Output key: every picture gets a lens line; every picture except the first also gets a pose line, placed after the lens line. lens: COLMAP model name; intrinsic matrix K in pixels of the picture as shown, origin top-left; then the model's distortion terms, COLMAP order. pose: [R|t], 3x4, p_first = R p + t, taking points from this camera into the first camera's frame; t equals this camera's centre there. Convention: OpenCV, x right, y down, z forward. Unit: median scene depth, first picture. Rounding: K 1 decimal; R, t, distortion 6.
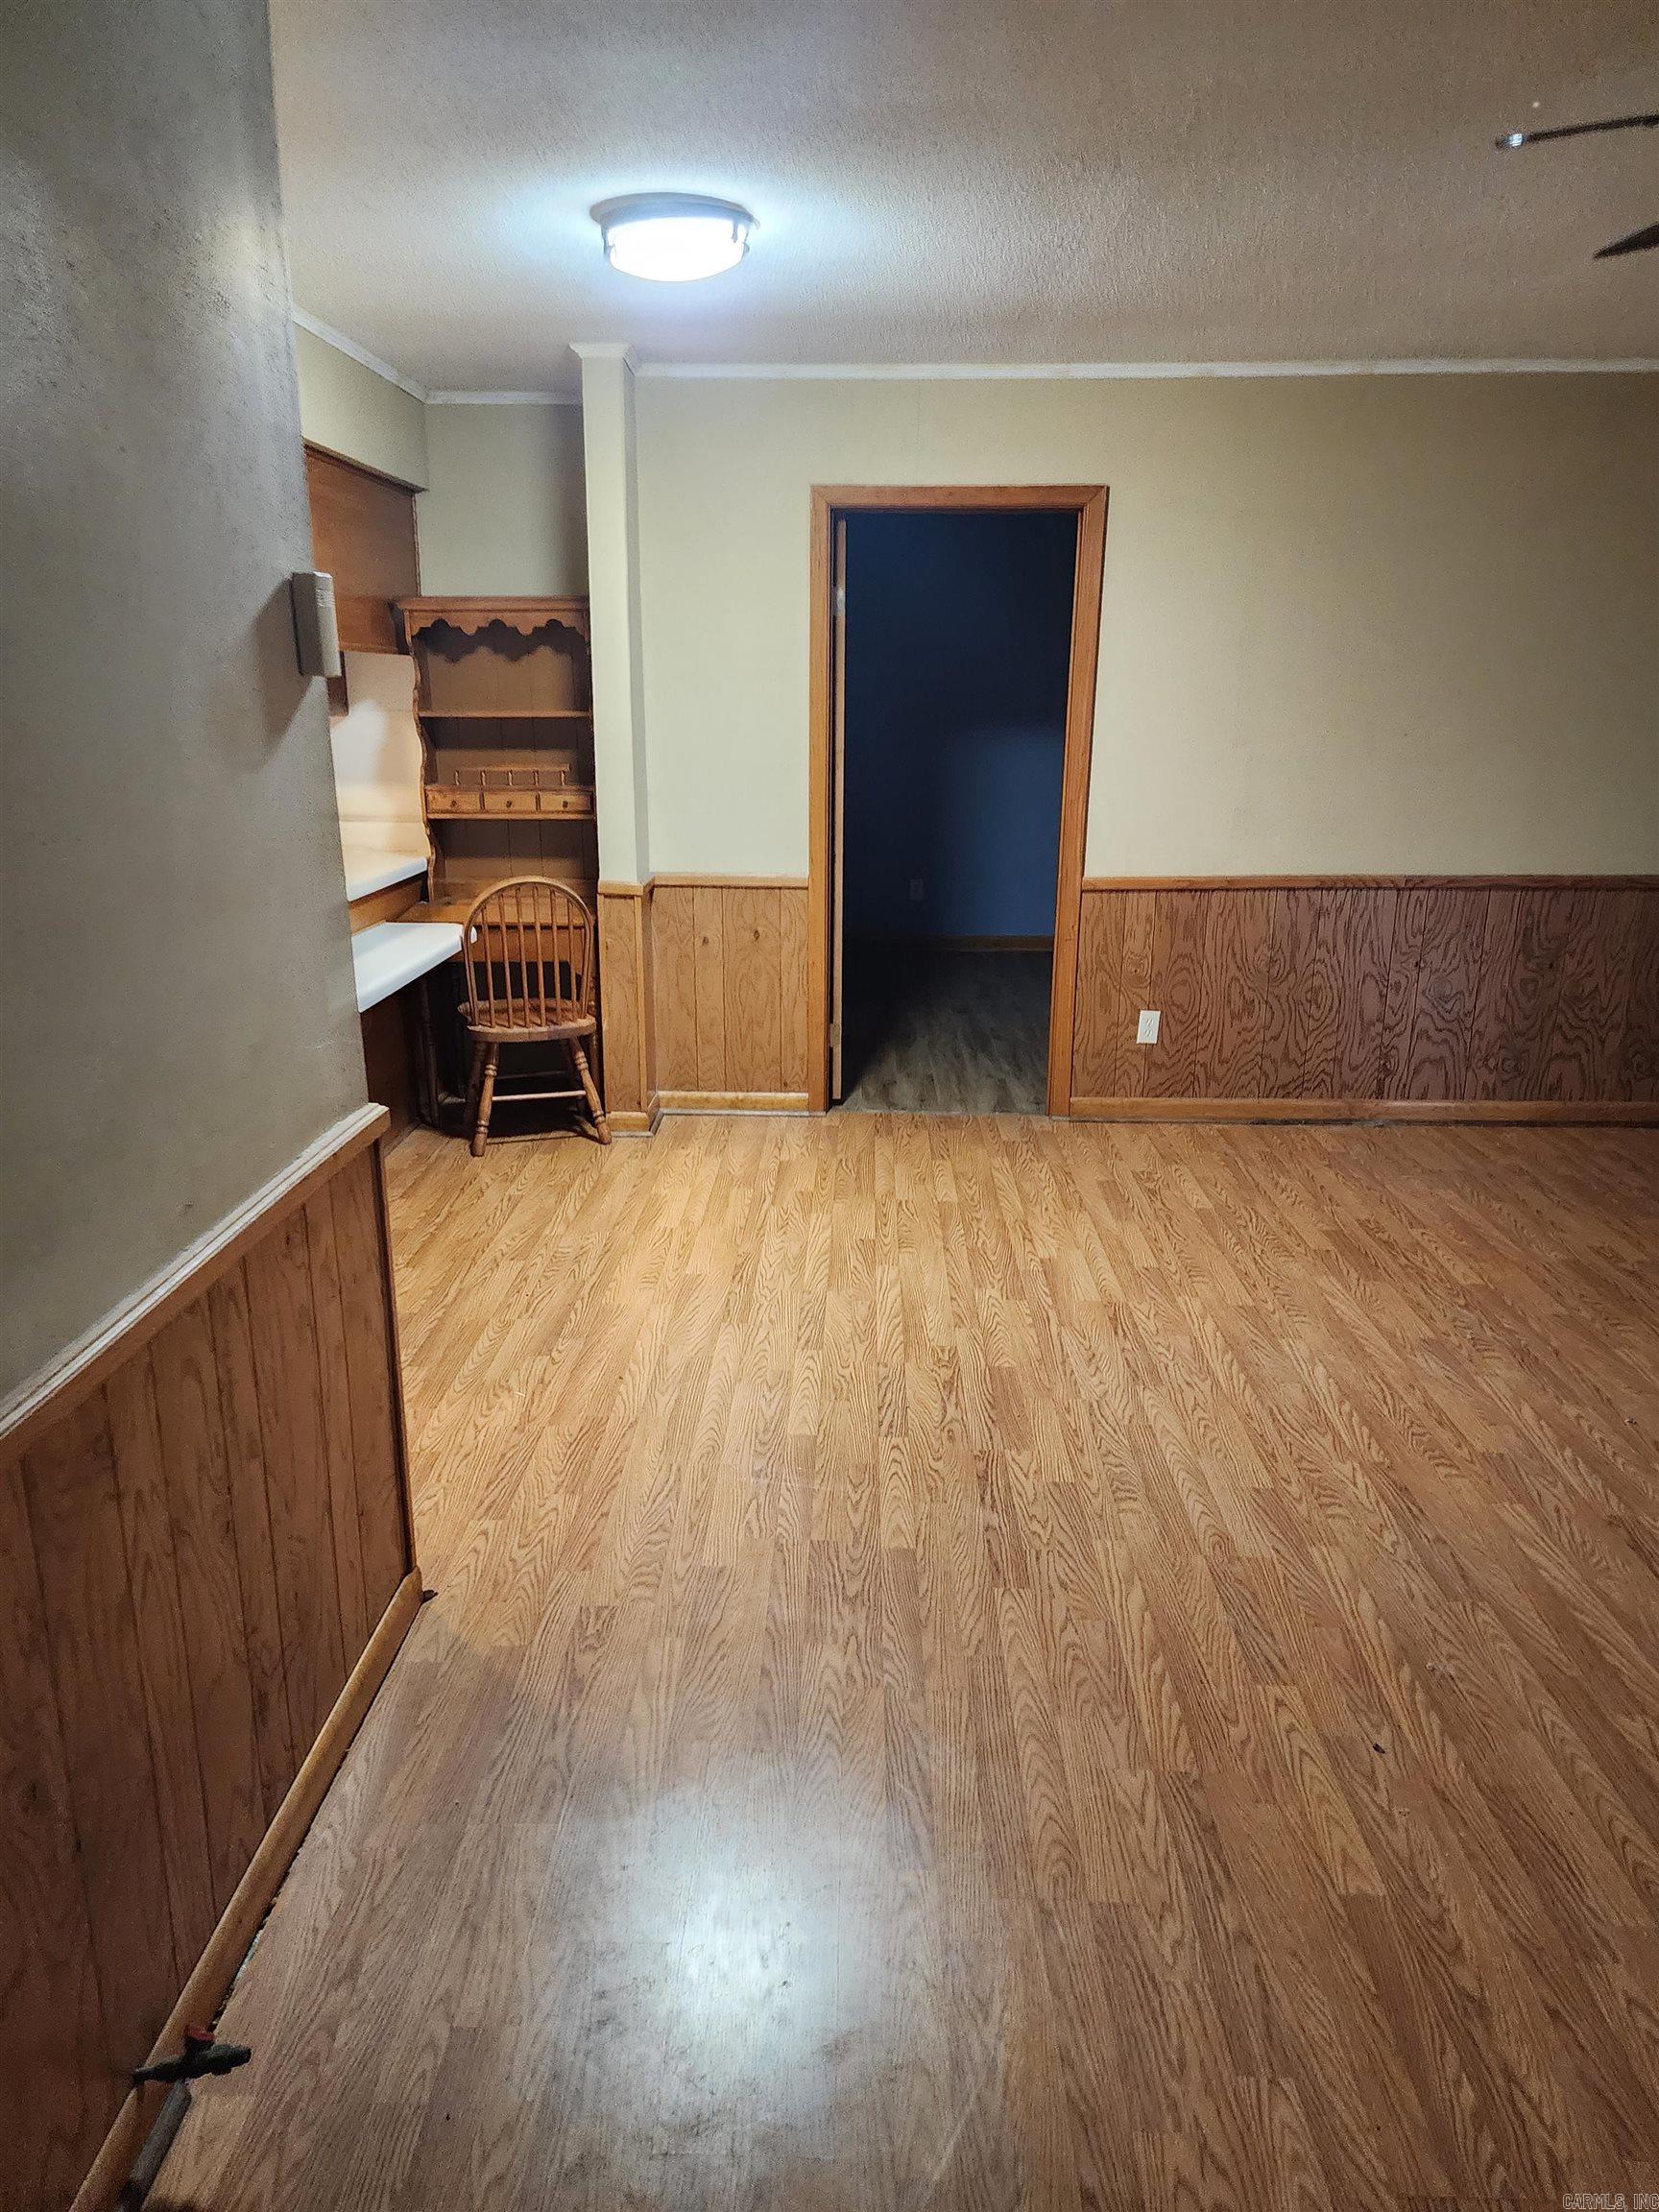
lens RADIAL K [[1489.1, 0, 815.3], [0, 1489.1, 1154.5], [0, 0, 1]] dist [0.077485, -0.067248]
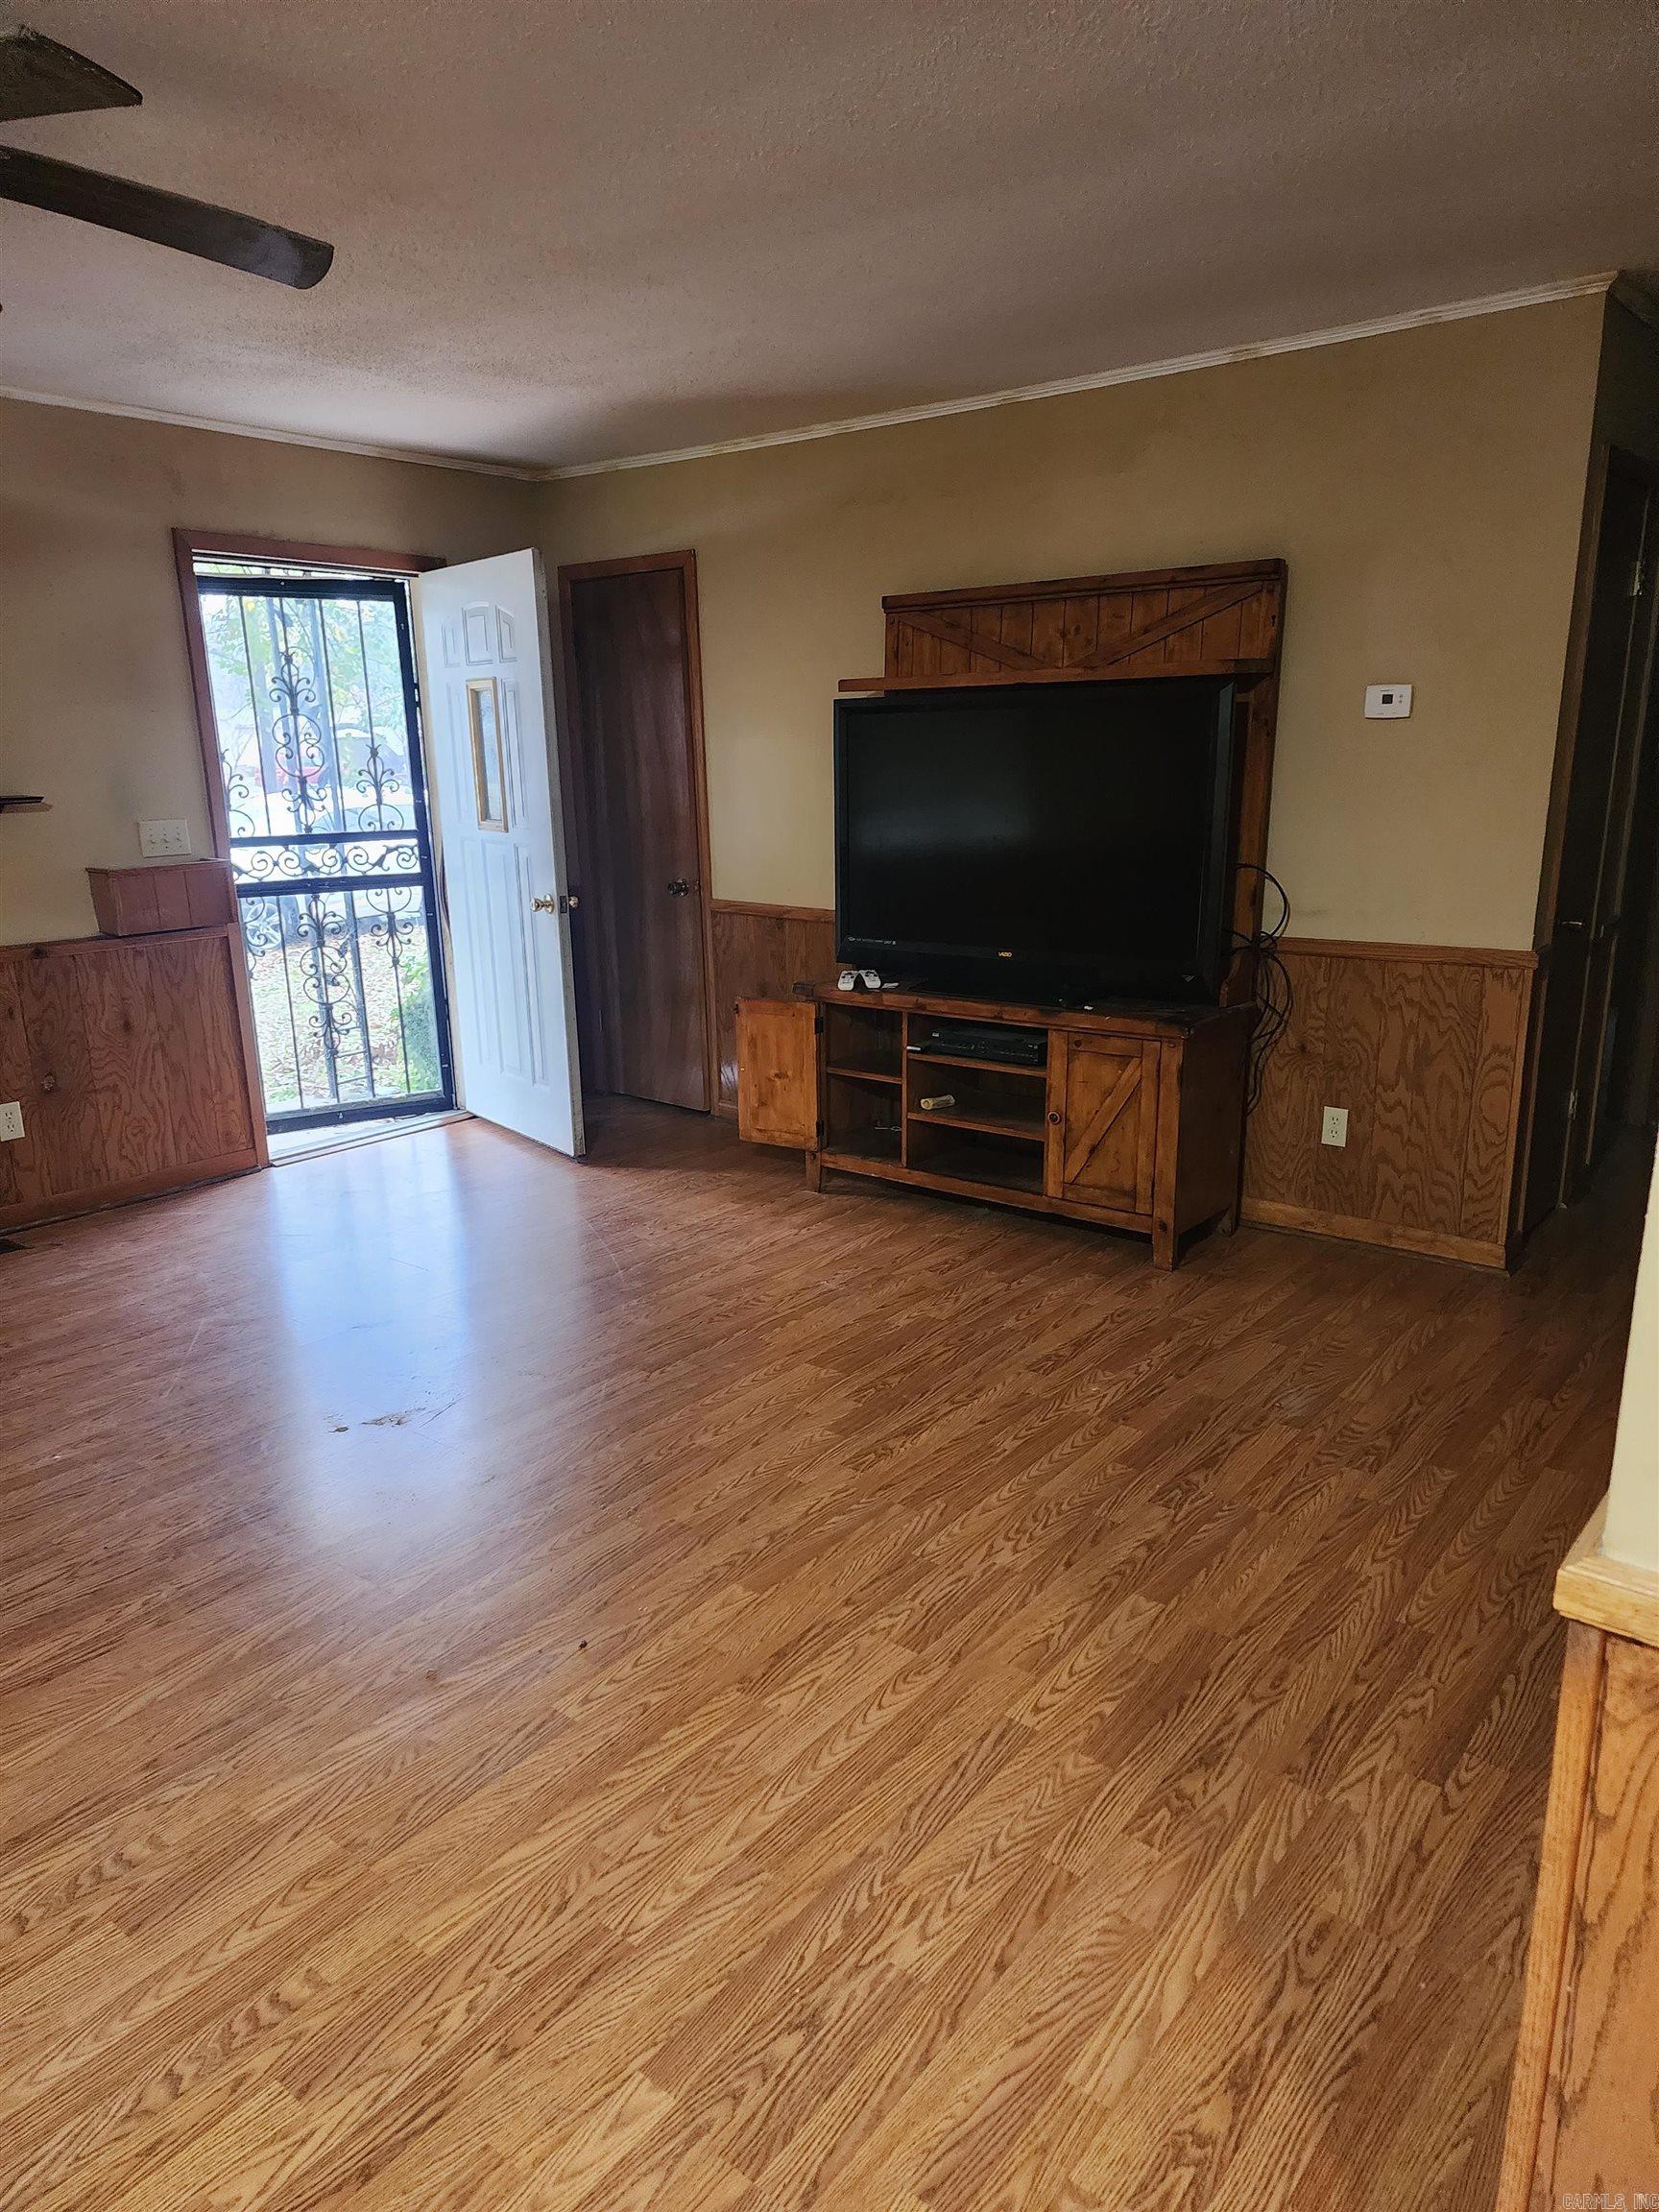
lens RADIAL K [[1489.1, 0, 815.3], [0, 1489.1, 1154.5], [0, 0, 1]] dist [0.077485, -0.067248]
pose [[-0.795672, -0.155241, 0.585497, -0.309557], [0.194063, 0.850318, 0.489182, -0.366125], [-0.573800, 0.502852, -0.646447, 1.192088]]
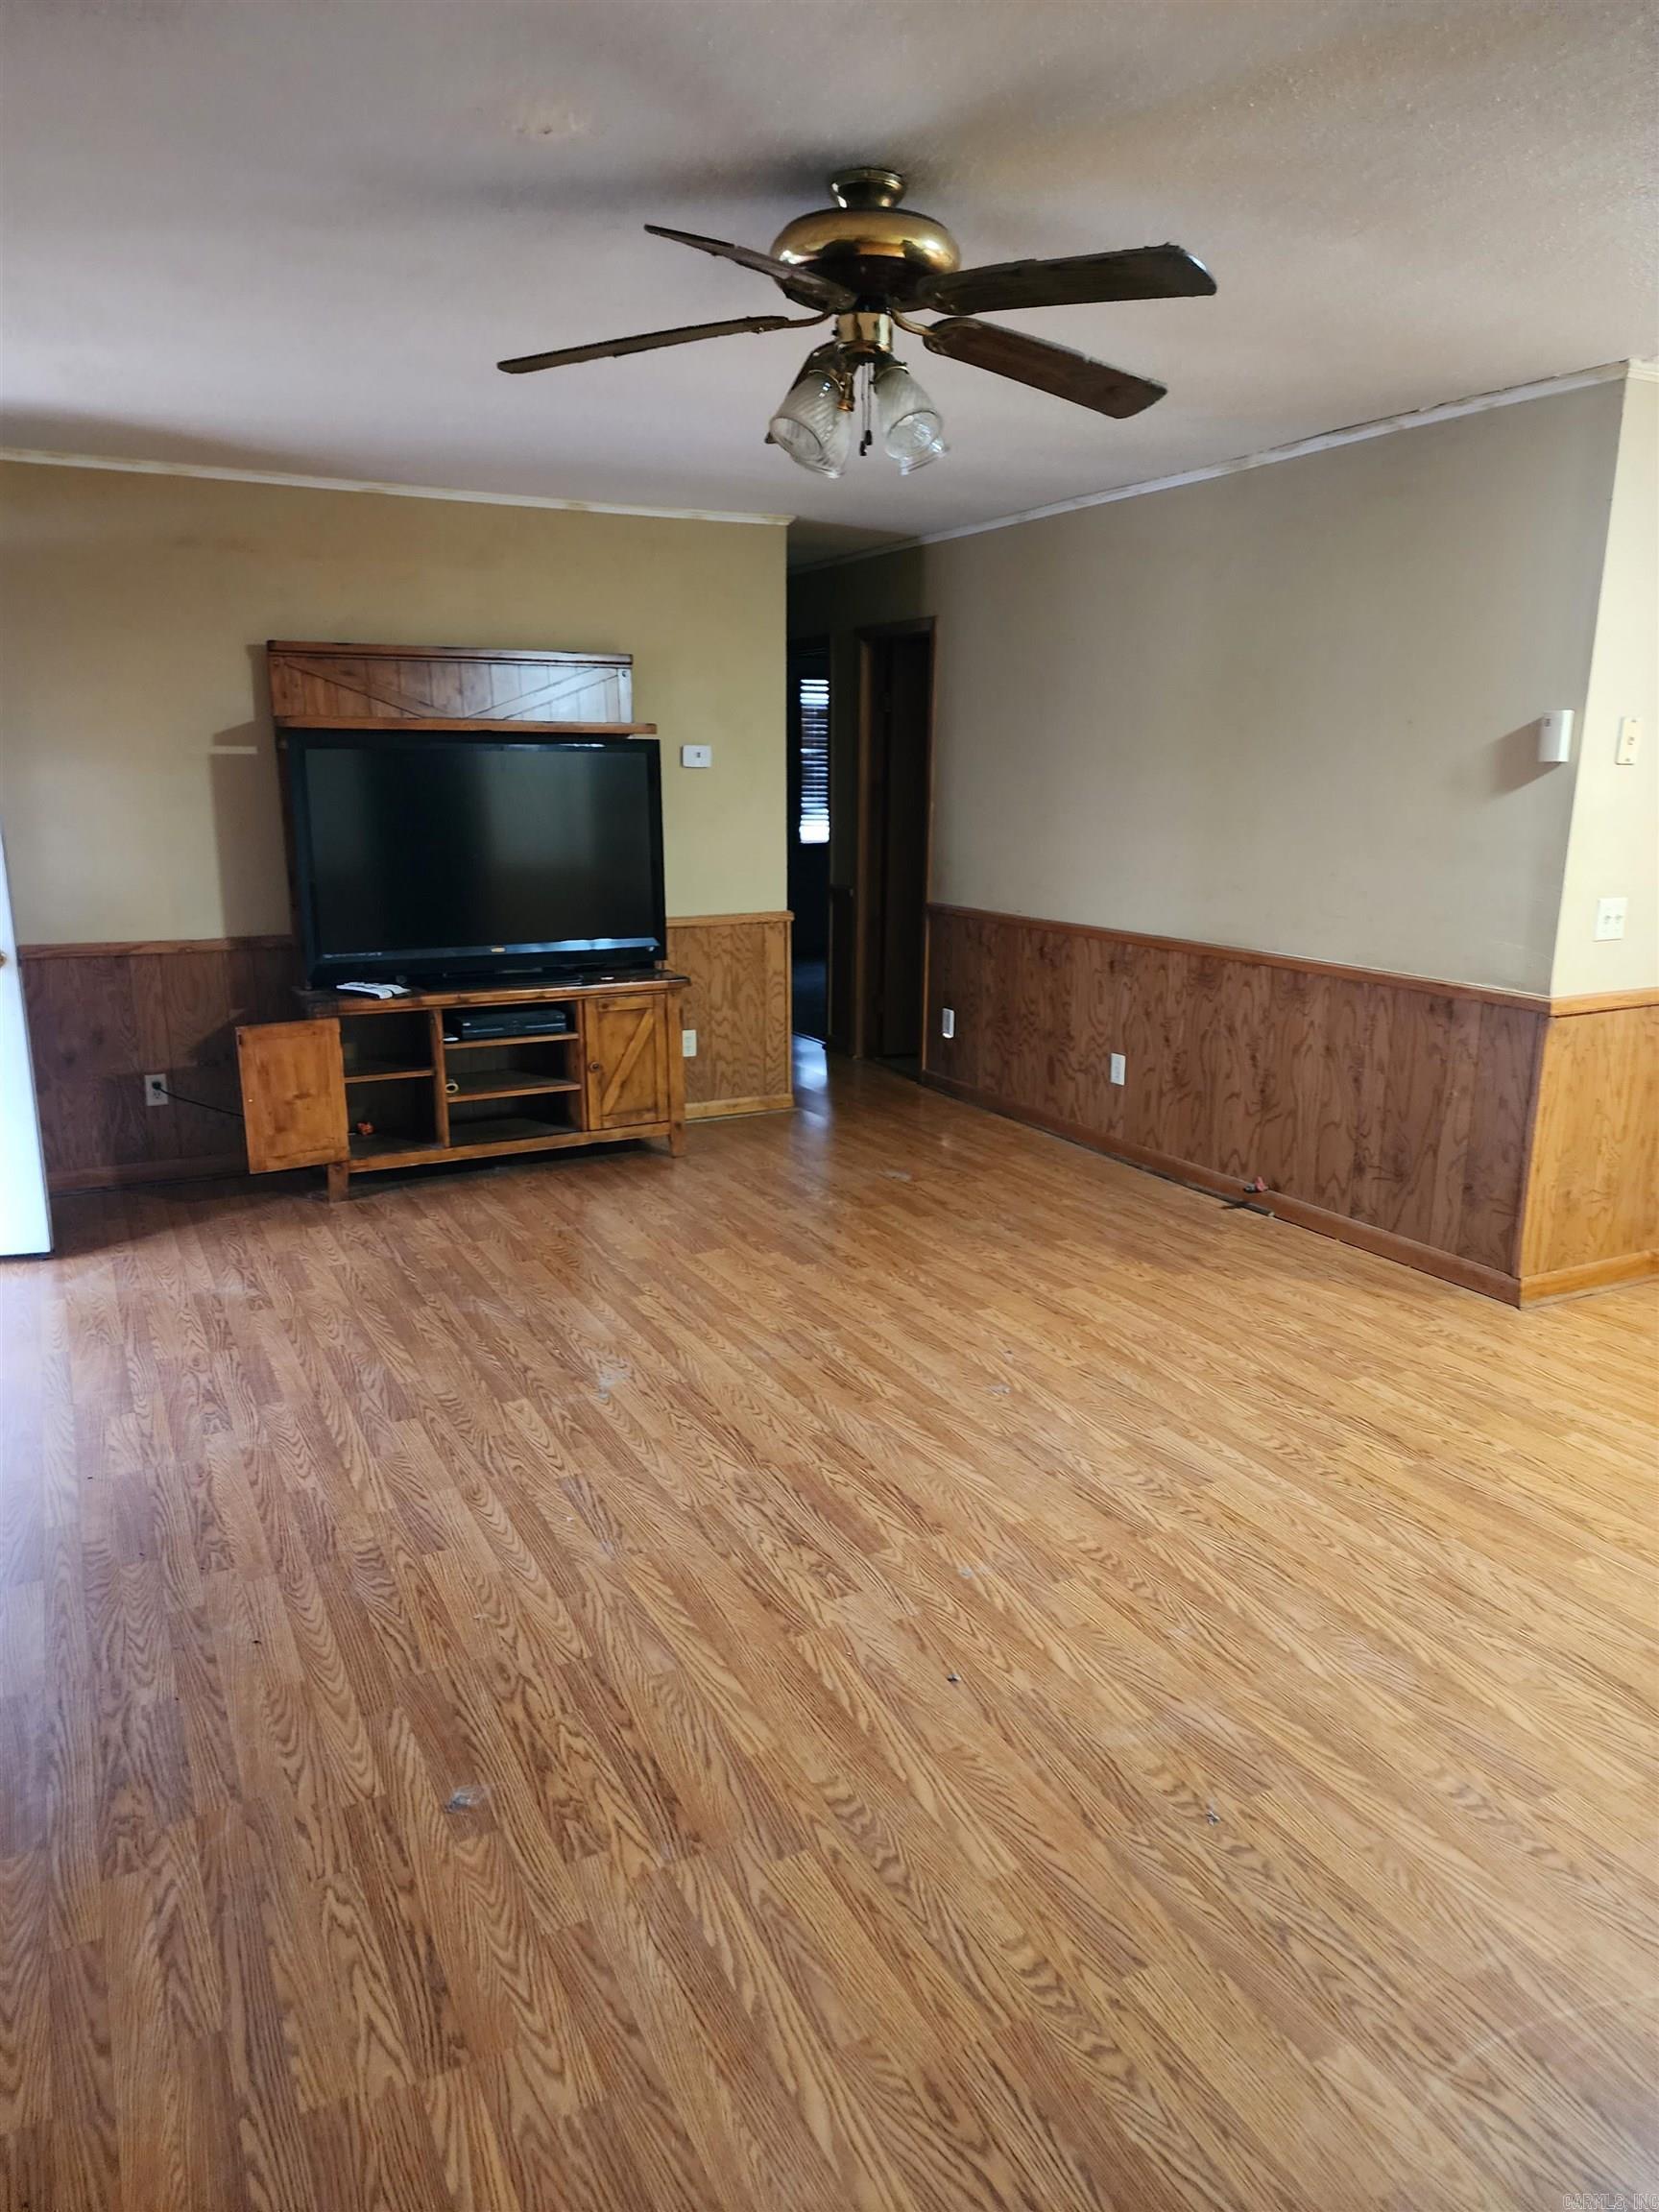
lens RADIAL K [[1489.1, 0, 815.3], [0, 1489.1, 1154.5], [0, 0, 1]] dist [0.077485, -0.067248]
pose [[-0.868430, 0.119271, -0.481252, 1.143183], [-0.153924, 0.857820, 0.490359, -0.522529], [0.471313, 0.499919, -0.726598, 1.690210]]
